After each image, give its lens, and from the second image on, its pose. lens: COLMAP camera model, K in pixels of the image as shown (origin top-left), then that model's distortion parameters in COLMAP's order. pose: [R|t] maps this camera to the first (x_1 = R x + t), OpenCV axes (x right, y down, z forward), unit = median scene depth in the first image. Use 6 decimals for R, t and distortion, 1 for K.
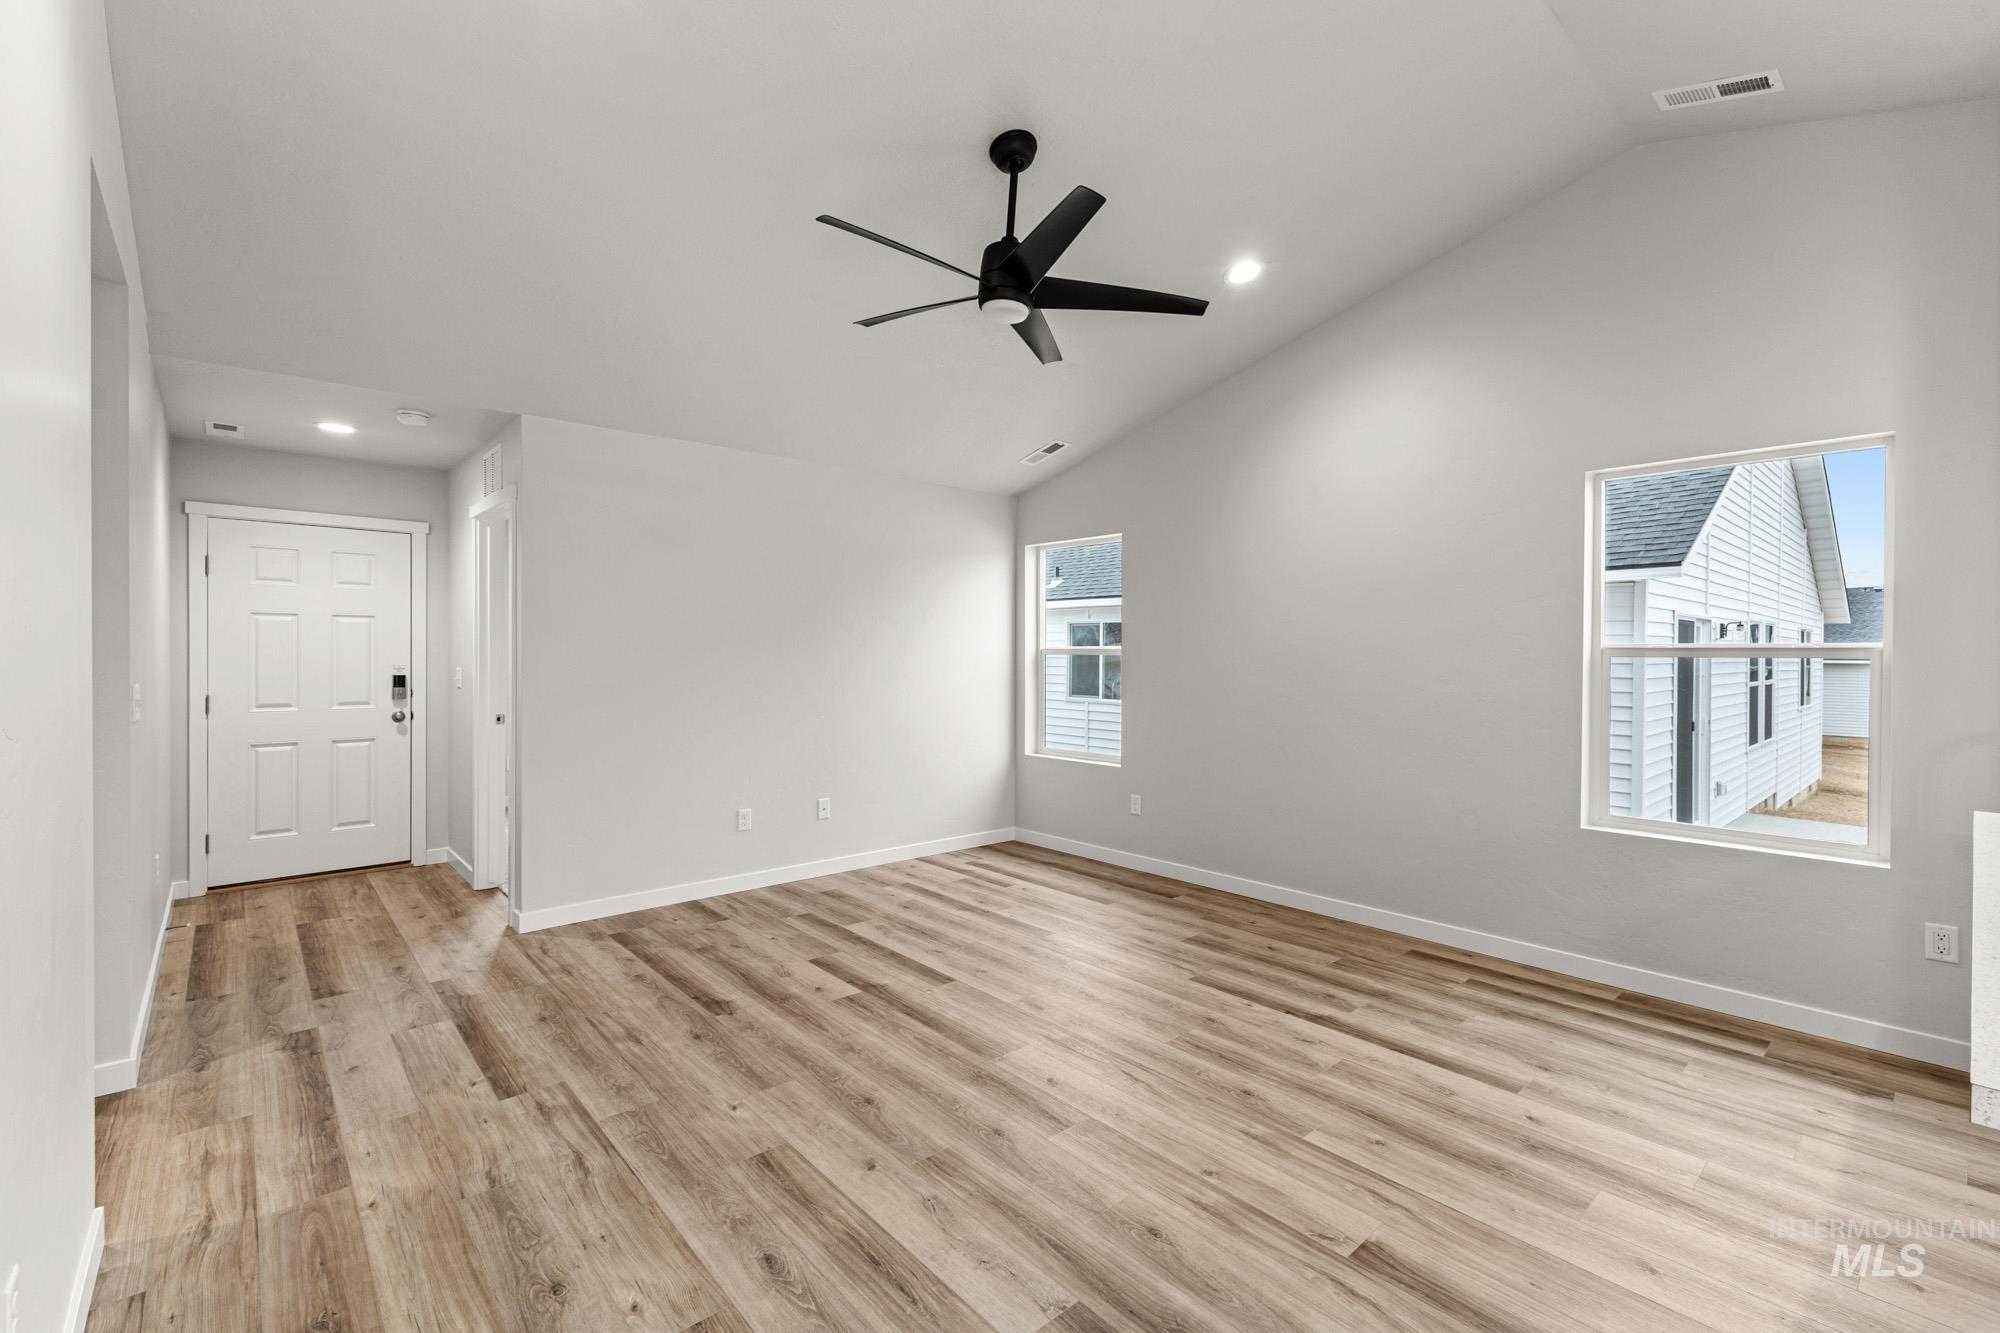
lens RADIAL K [[869.7, 0, 1002.5], [0, 869.7, 645.1], [0, 0, 1]] dist [0.002548, -0.005060]
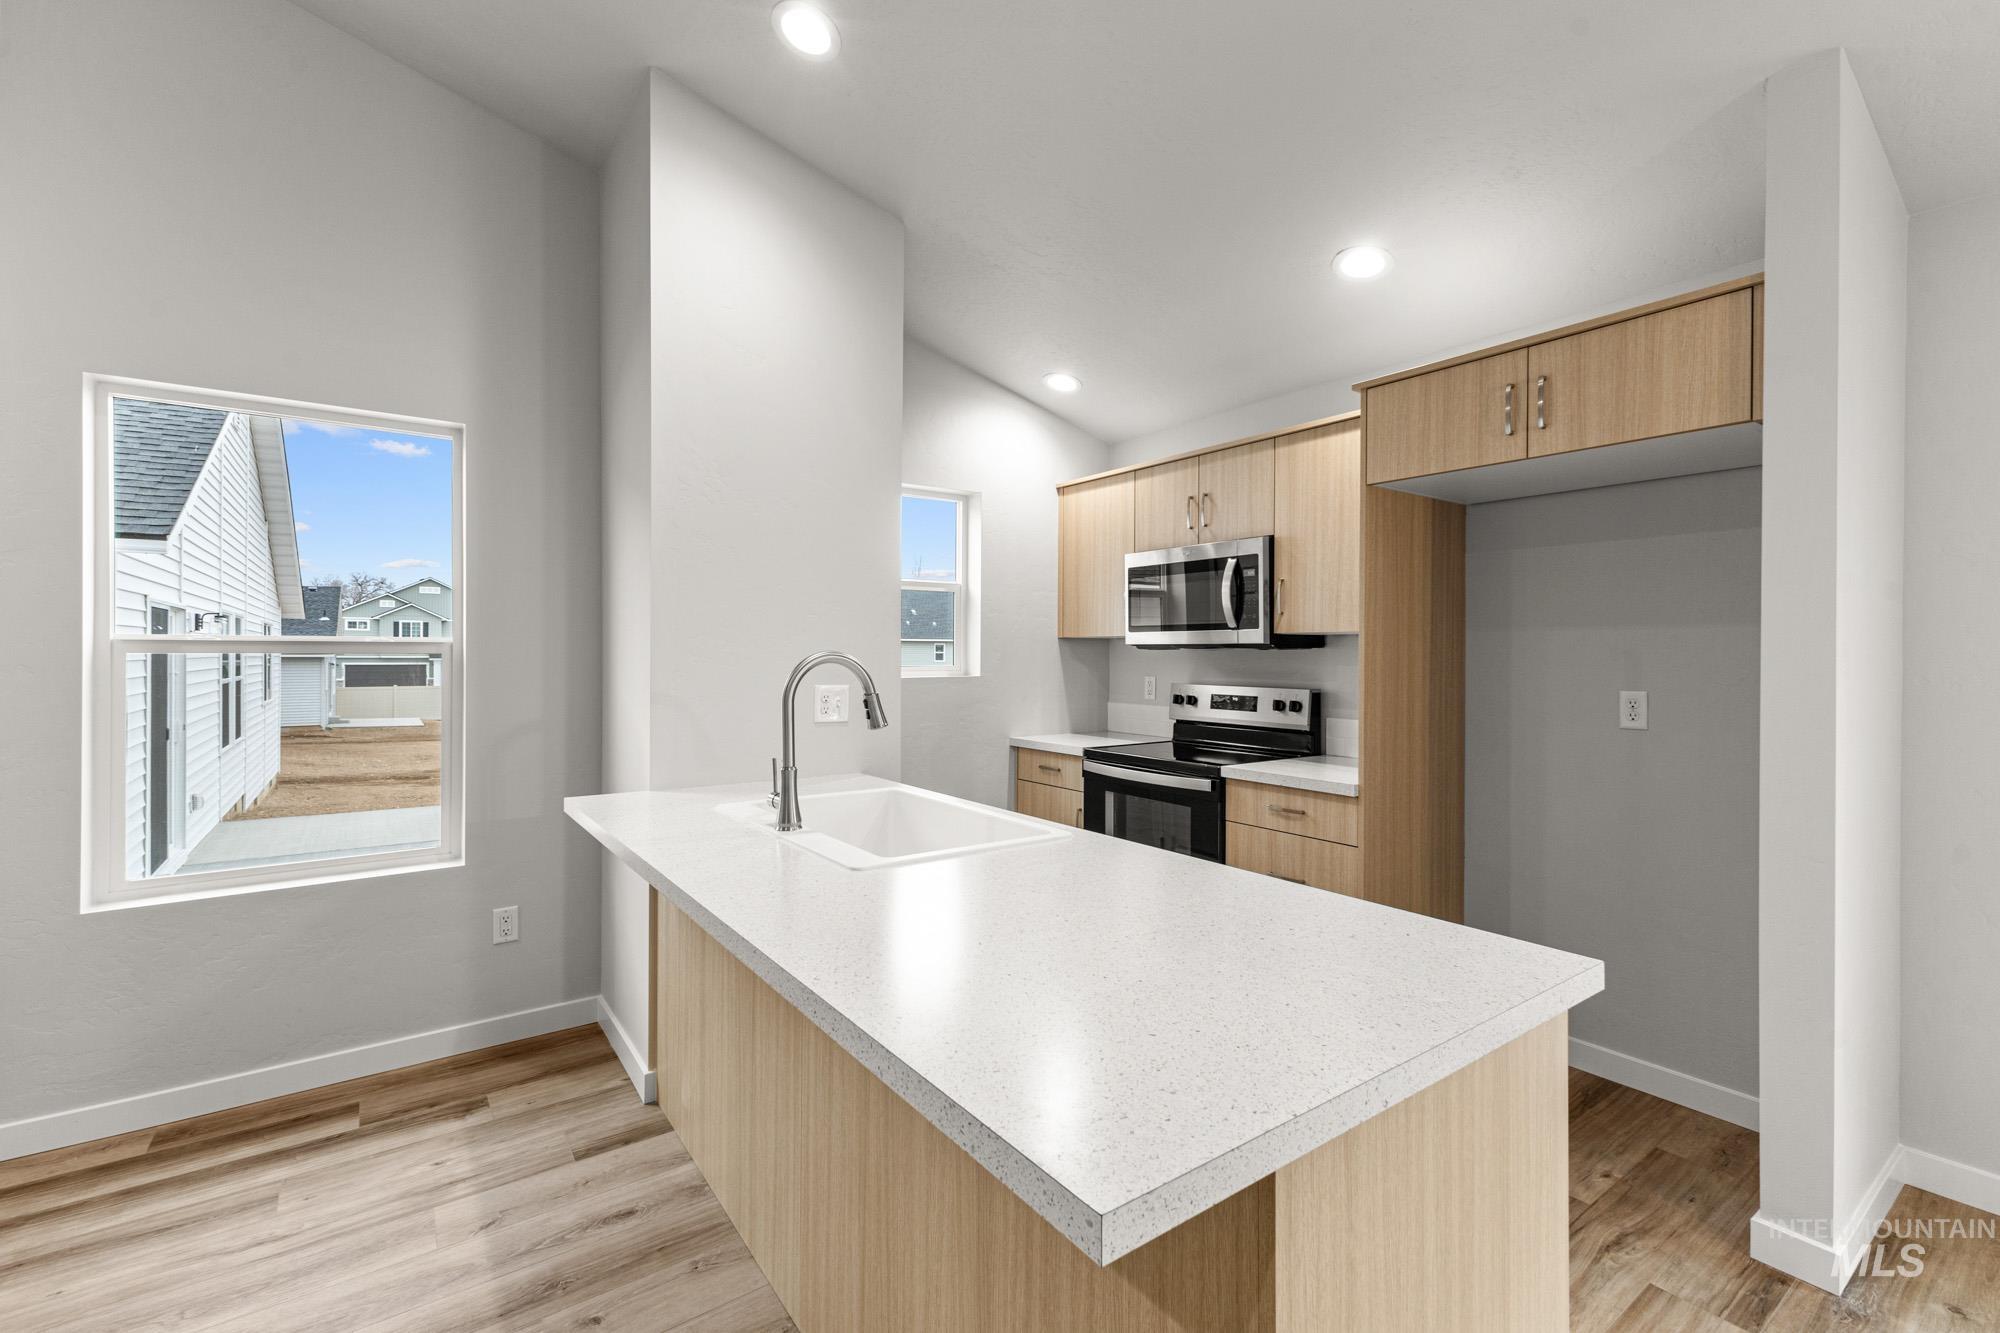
lens RADIAL K [[869.7, 0, 1002.5], [0, 869.7, 645.1], [0, 0, 1]] dist [0.002548, -0.005060]
pose [[0.101493, -0.002099, 0.994834, 0.038425], [-0.003817, 0.999990, 0.002499, 0.001790], [-0.994829, -0.004051, 0.101484, 0.105840]]
